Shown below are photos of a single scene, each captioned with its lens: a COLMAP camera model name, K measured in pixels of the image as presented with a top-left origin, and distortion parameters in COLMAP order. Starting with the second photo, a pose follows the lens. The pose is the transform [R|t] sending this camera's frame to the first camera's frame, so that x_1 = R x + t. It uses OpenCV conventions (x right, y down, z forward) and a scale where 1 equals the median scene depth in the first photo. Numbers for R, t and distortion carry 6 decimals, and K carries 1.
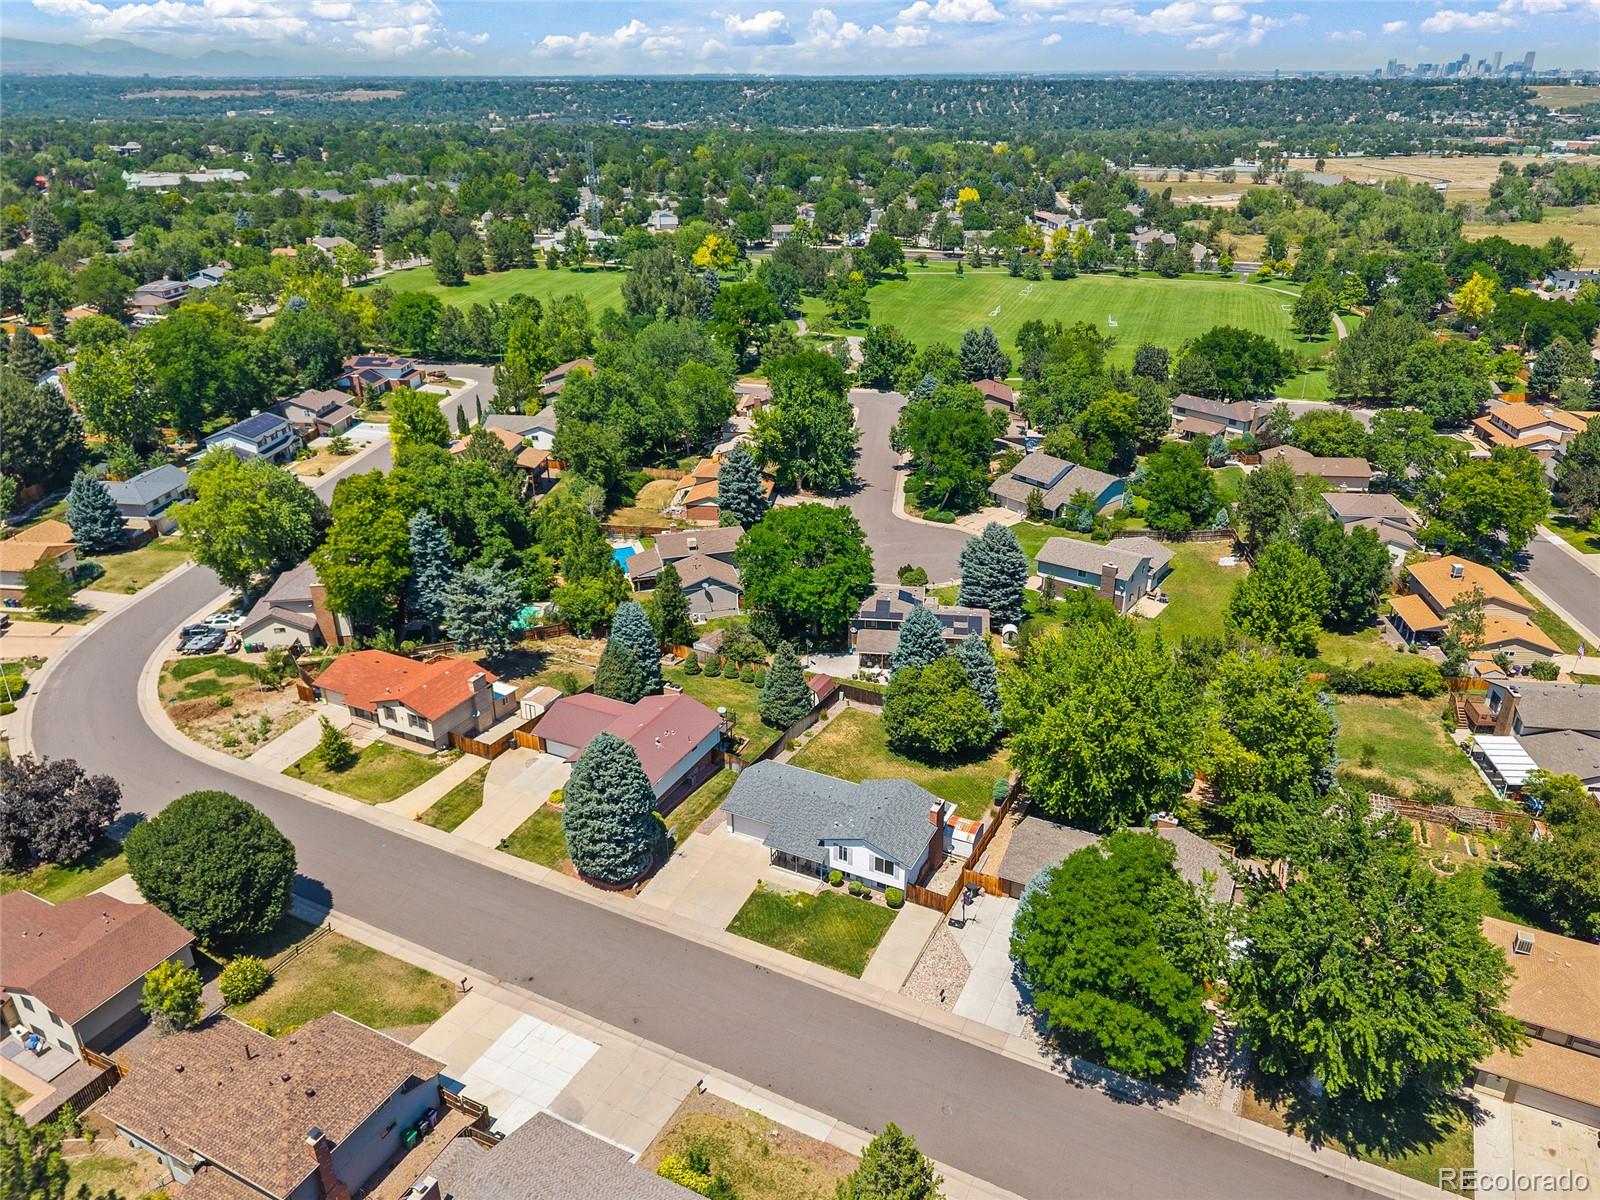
lens RADIAL K [[1122.8, 0, 800.0], [0, 1122.8, 600.0], [0, 0, 1]] dist [0.155349, -0.420544]
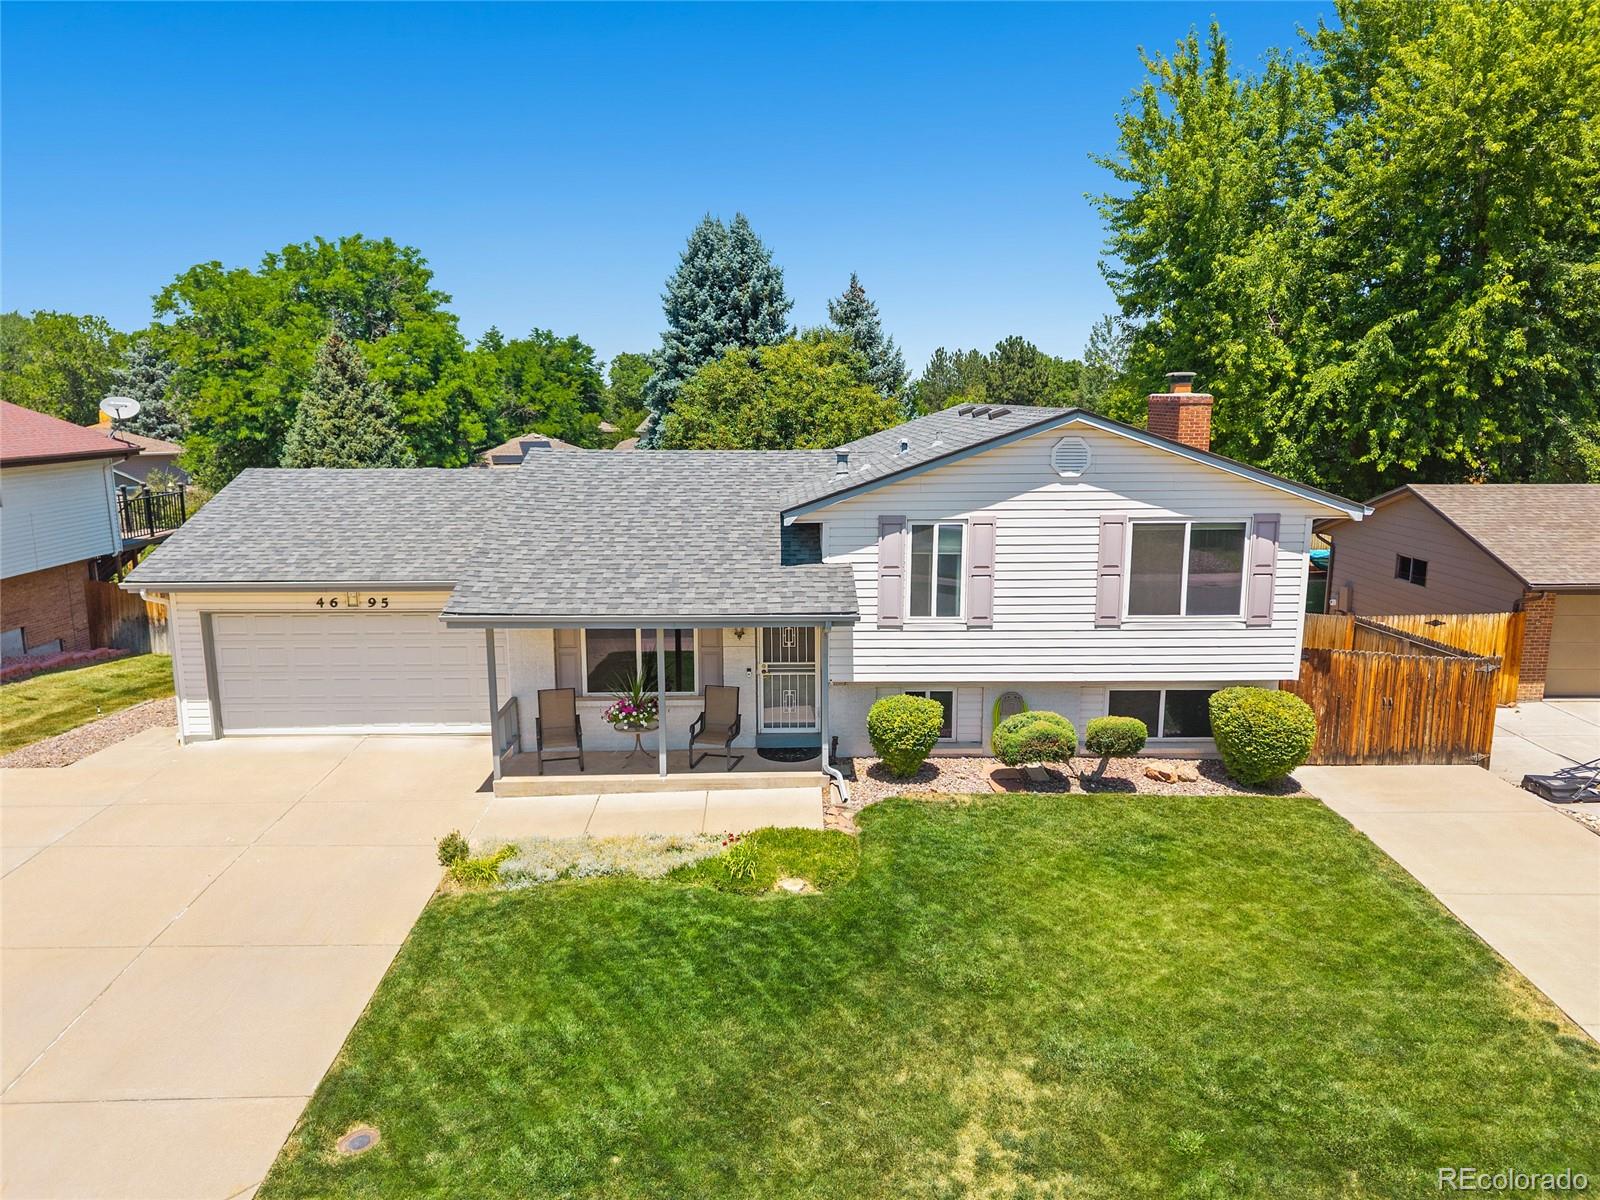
lens RADIAL K [[1102.3, 0, 806.6], [0, 1102.3, 595.2], [0, 0, 1]] dist [-0.003274, -0.000107]
pose [[0.883000, -0.077463, 0.462936, -0.053210], [0.192717, 0.959152, -0.207092, 0.229679], [-0.427984, 0.272078, 0.861860, 0.760900]]
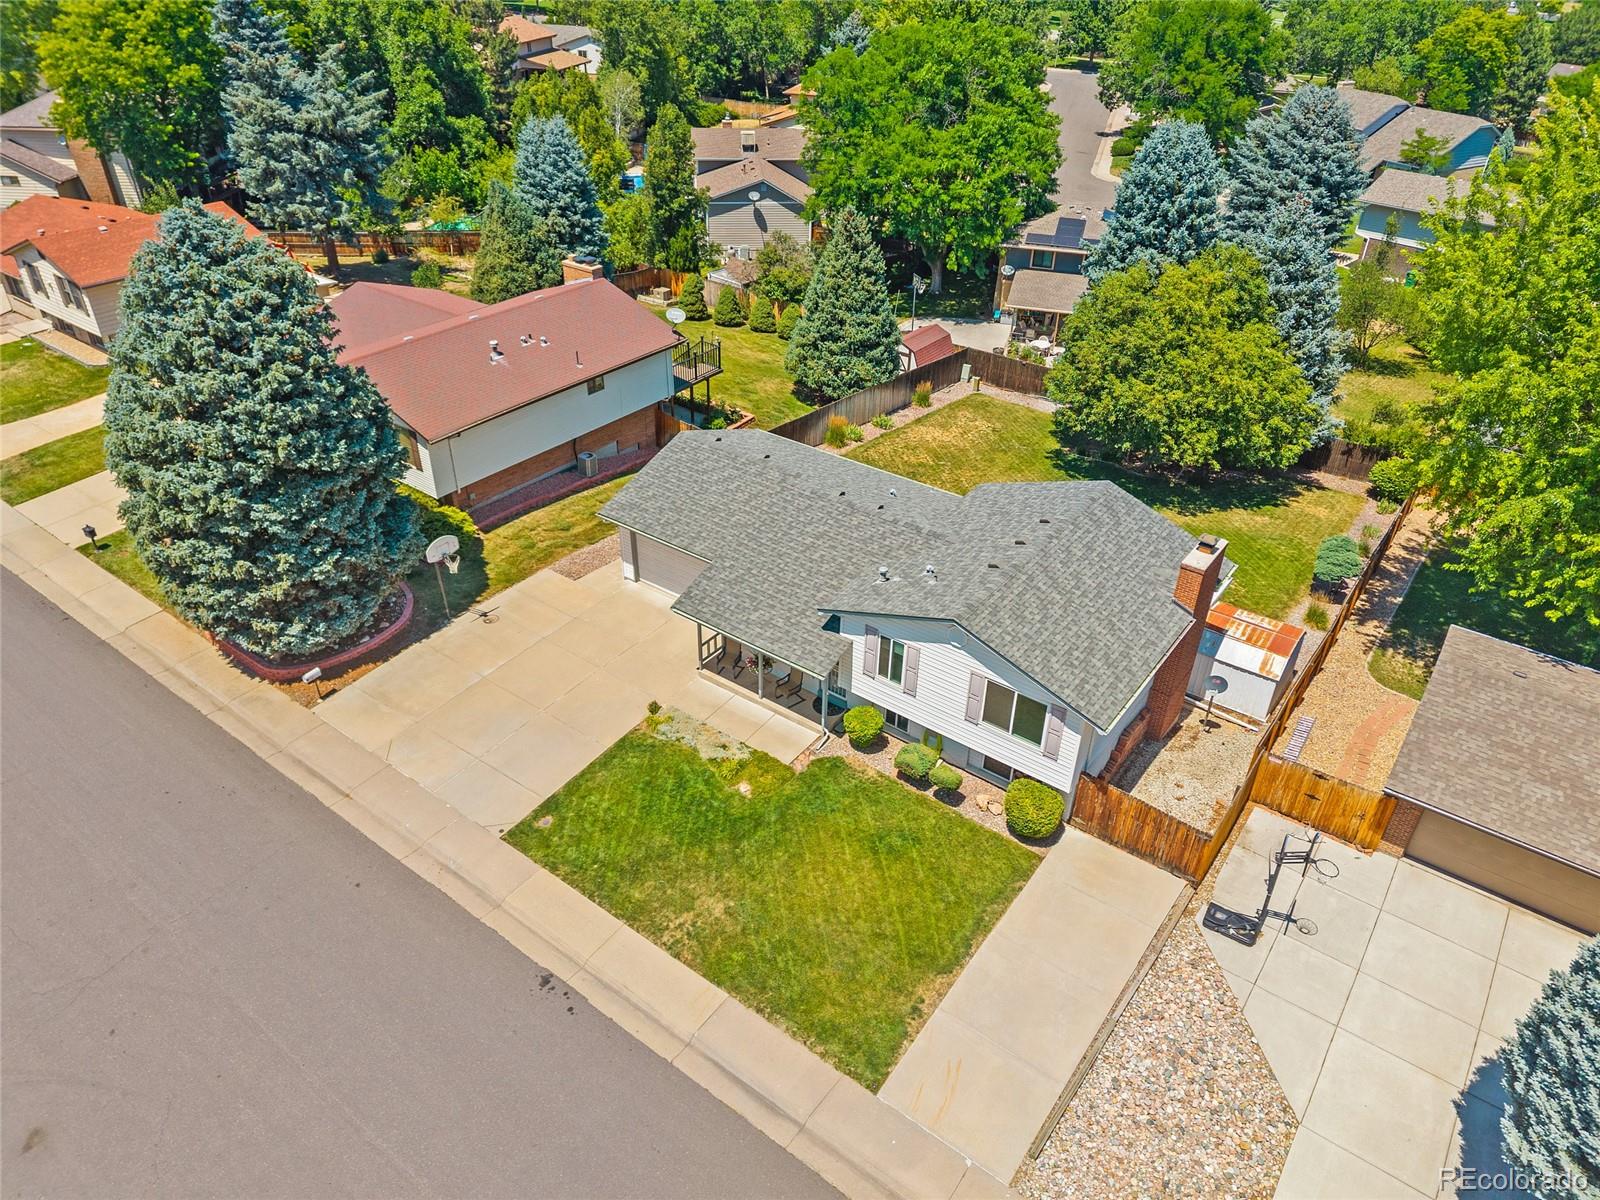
lens RADIAL K [[1073.1, 0, 798.5], [0, 1073.1, 596.5], [0, 0, 1]] dist [0.028401, -0.036945]
pose [[0.985113, 0.115222, -0.127576, 0.043435], [-0.095505, 0.983888, 0.151141, 0.142966], [0.142935, -0.136707, 0.980245, 0.612954]]
